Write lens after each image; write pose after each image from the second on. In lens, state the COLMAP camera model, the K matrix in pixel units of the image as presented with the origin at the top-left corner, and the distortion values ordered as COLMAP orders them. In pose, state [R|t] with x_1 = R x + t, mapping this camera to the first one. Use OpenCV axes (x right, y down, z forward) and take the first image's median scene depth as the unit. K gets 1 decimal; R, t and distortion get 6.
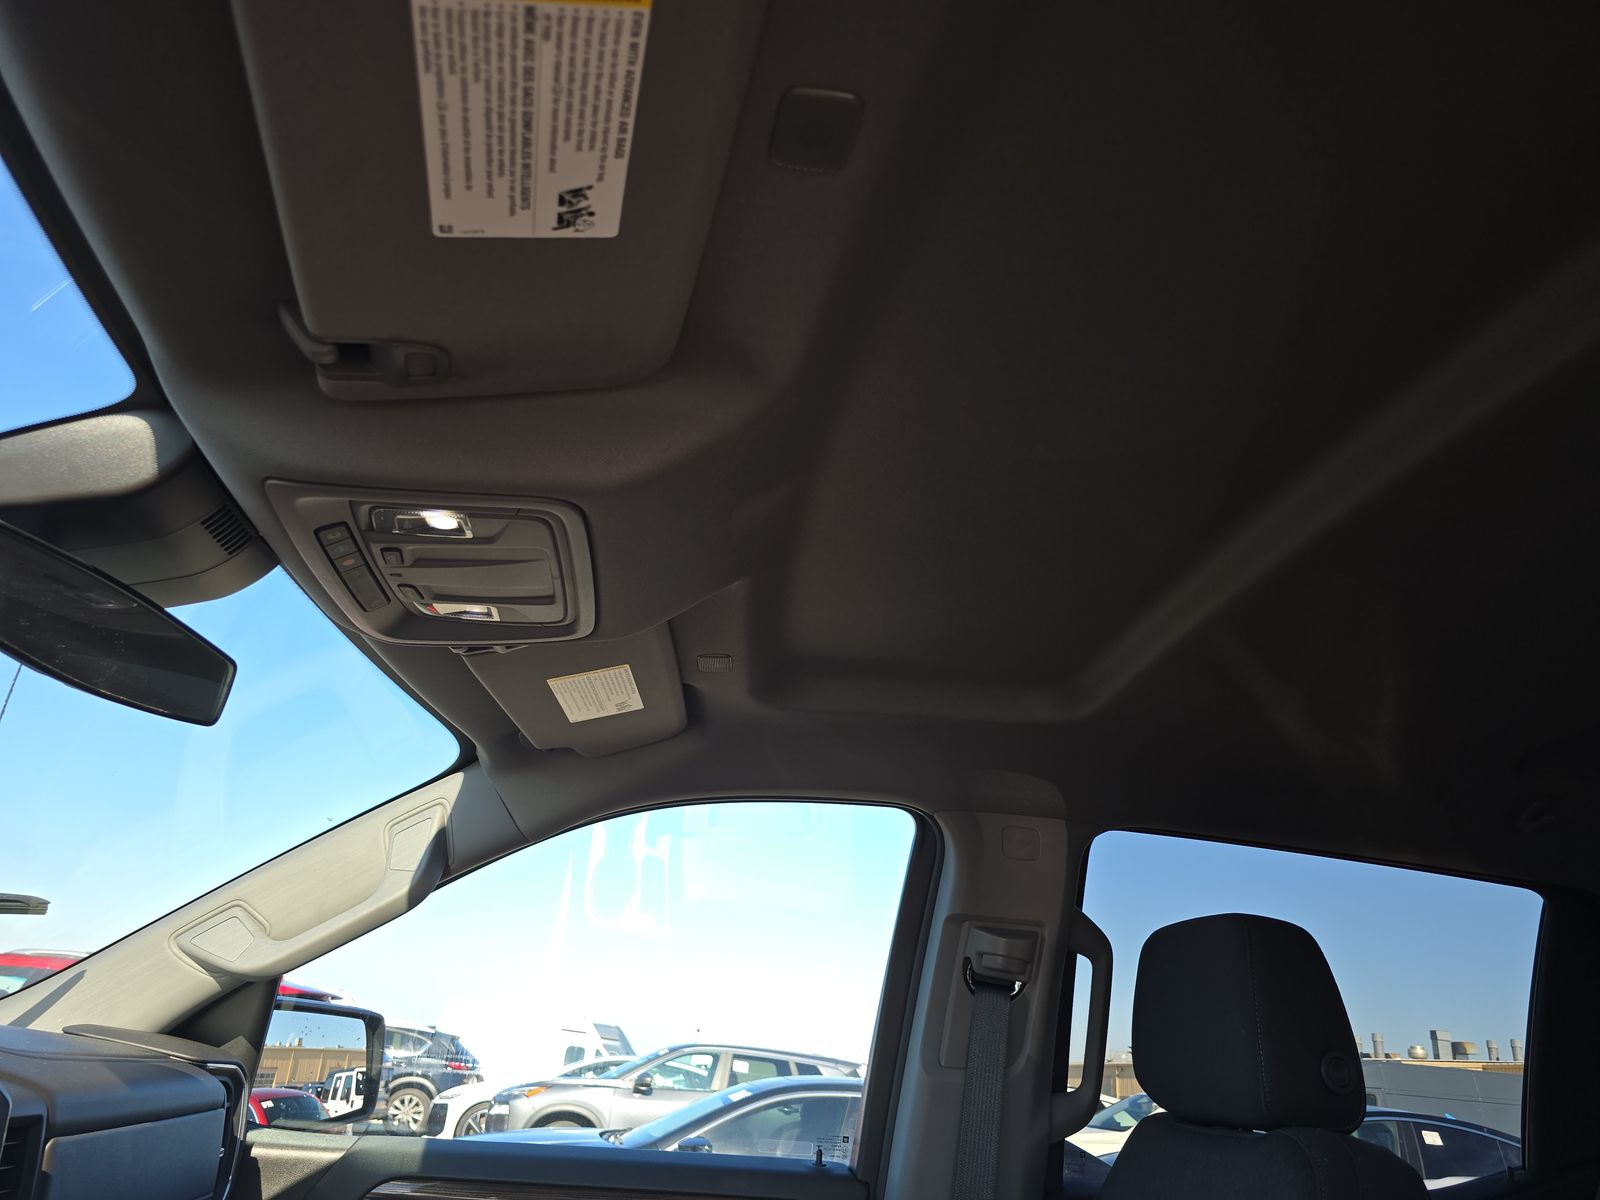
lens RADIAL K [[1051.4, 0, 813.9], [0, 1051.4, 588.6], [0, 0, 1]] dist [0.018036, -0.023068]
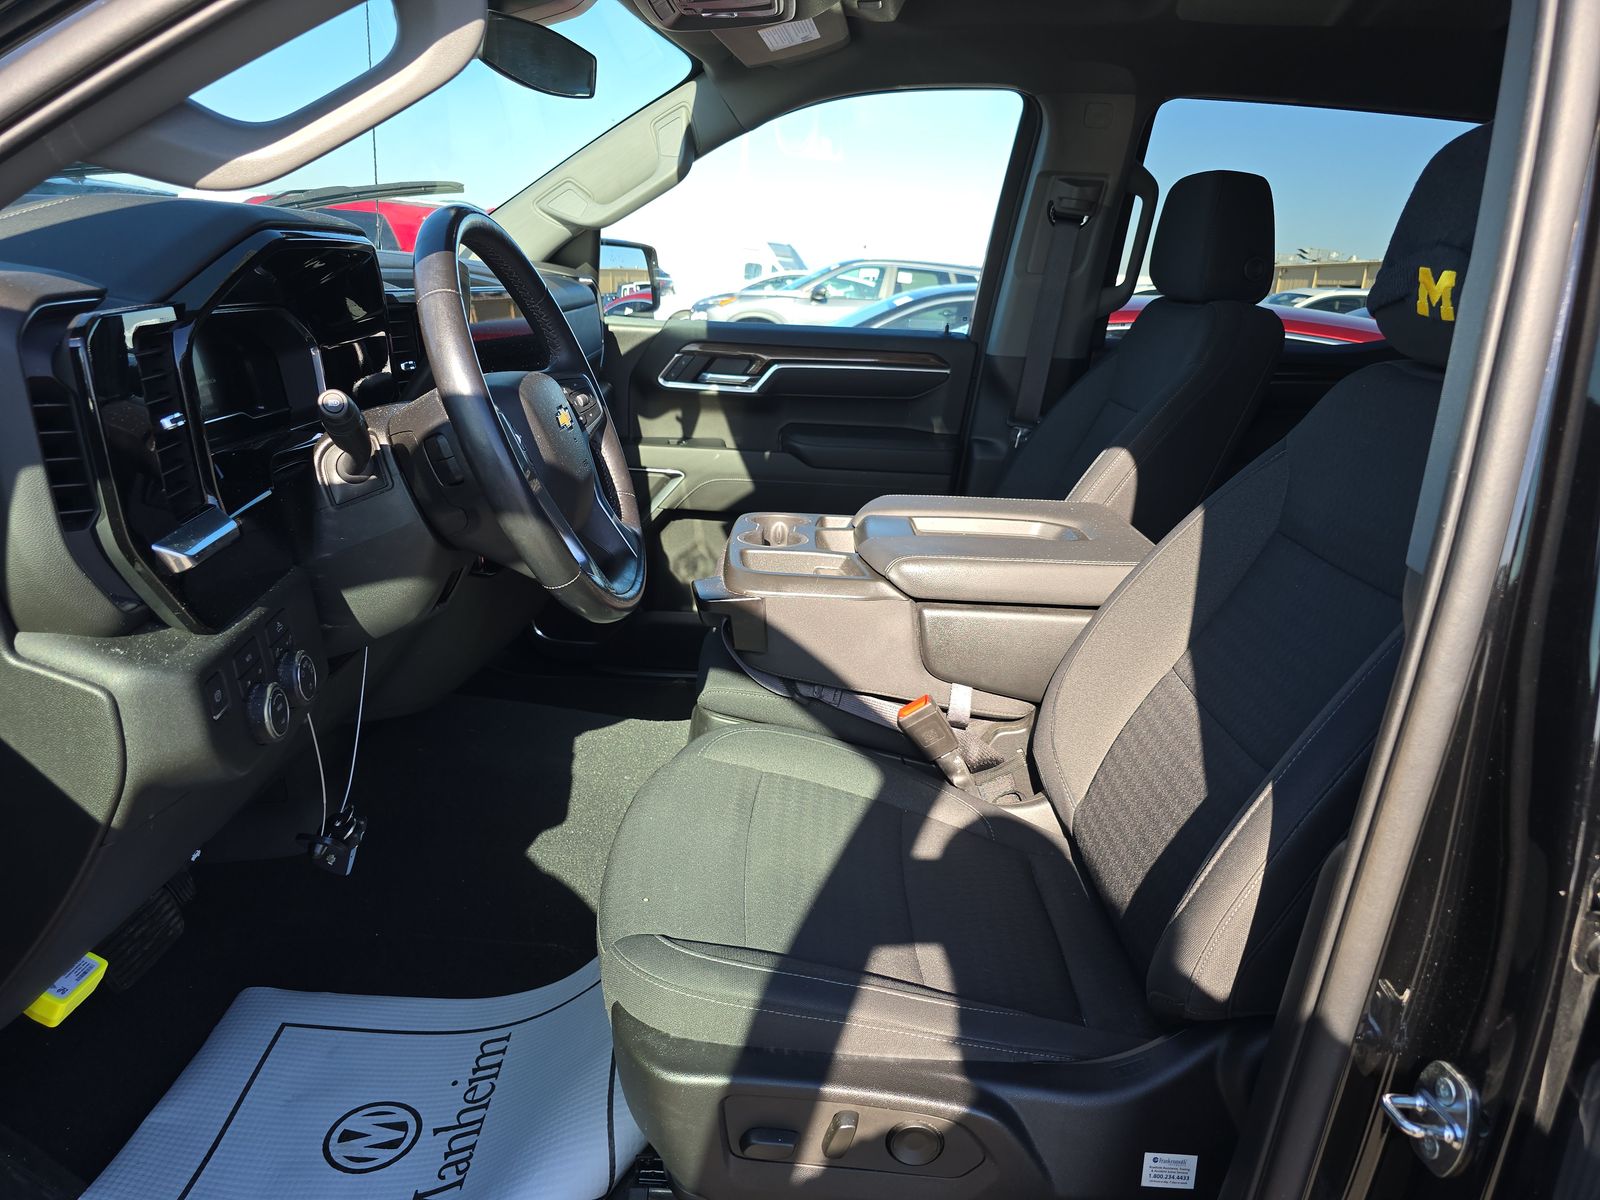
lens RADIAL K [[1051.4, 0, 809.3], [0, 1051.4, 595.2], [0, 0, 1]] dist [0.018036, -0.023068]
pose [[0.988475, 0.027365, -0.148888, 0.038316], [0.077304, 0.754372, 0.651880, -0.168889], [0.130155, -0.655877, 0.743563, -0.380205]]
